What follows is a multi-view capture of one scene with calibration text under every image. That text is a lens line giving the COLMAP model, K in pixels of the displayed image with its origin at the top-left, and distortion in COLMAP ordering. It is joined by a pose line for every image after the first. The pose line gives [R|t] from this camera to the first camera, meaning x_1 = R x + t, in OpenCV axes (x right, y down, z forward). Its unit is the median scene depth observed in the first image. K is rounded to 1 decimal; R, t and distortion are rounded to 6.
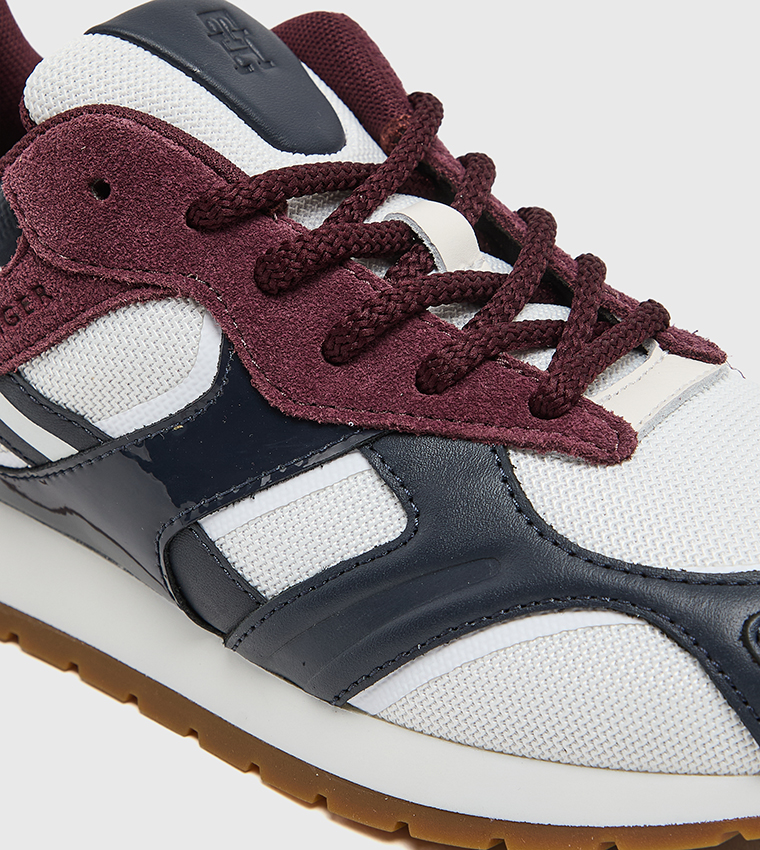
lens RADIAL K [[2009.3, 0, 352.9], [0, 2009.3, 391.1], [0, 0, 1]] dist [-0.036432, 0.000000]
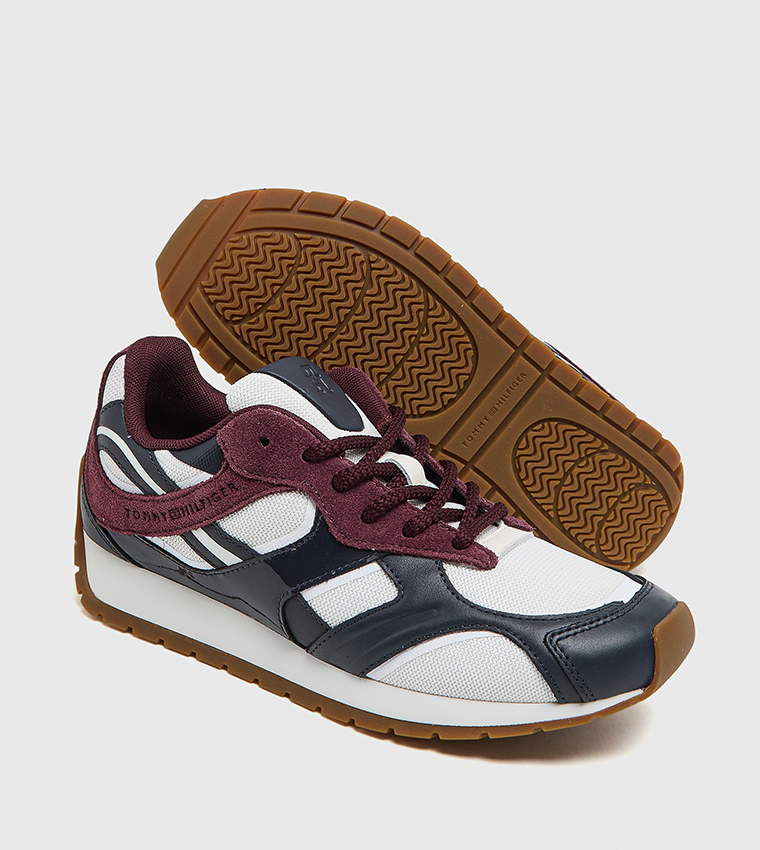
lens RADIAL K [[1315.2, 0, 424.7], [0, 1315.2, 425.6], [0, 0, 1]] dist [0.010140, 0.000000]
pose [[0.988131, 0.049456, 0.145435, -0.164281], [-0.029274, 0.990032, -0.137767, 0.079723], [-0.150798, 0.131874, 0.979729, -0.475757]]
